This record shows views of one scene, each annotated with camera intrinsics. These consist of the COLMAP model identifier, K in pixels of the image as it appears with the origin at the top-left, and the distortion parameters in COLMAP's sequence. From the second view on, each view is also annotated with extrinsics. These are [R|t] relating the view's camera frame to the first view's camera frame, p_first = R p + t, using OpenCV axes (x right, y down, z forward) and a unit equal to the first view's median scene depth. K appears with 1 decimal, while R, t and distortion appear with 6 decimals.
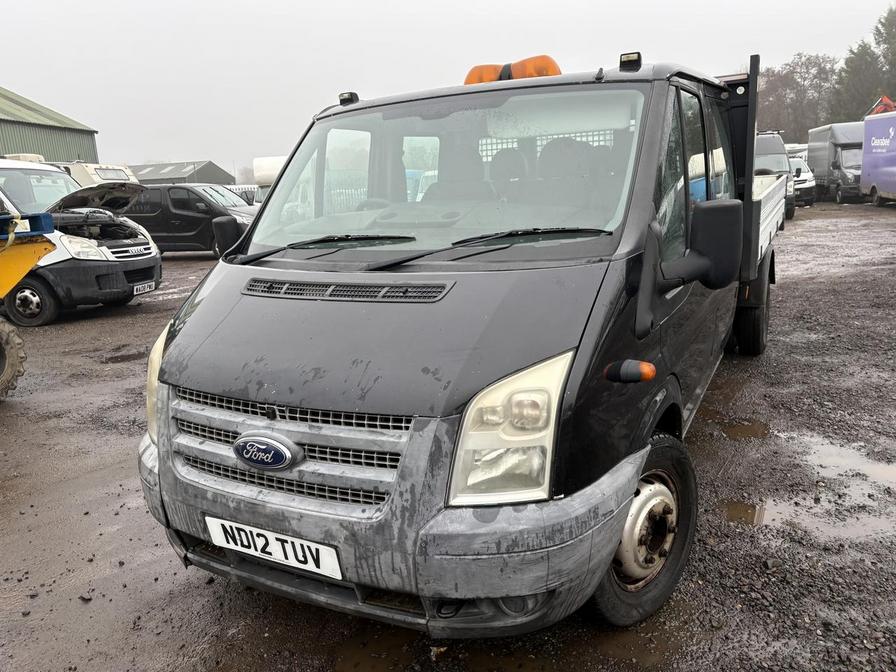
lens RADIAL K [[687.3, 0, 446.6], [0, 687.3, 340.6], [0, 0, 1]] dist [0.041037, -0.039047]
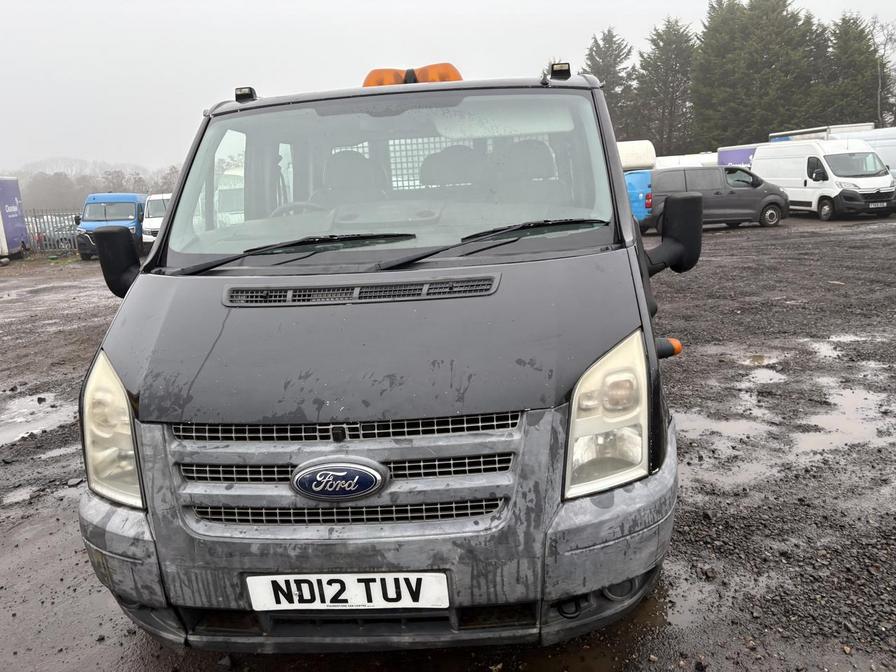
lens RADIAL K [[687.3, 0, 449.1], [0, 687.3, 326.1], [0, 0, 1]] dist [0.041037, -0.039047]
pose [[0.911951, -0.079308, 0.402561, -0.427035], [0.102829, 0.994006, -0.037118, 0.015962], [-0.397205, 0.075245, 0.914640, 0.138193]]
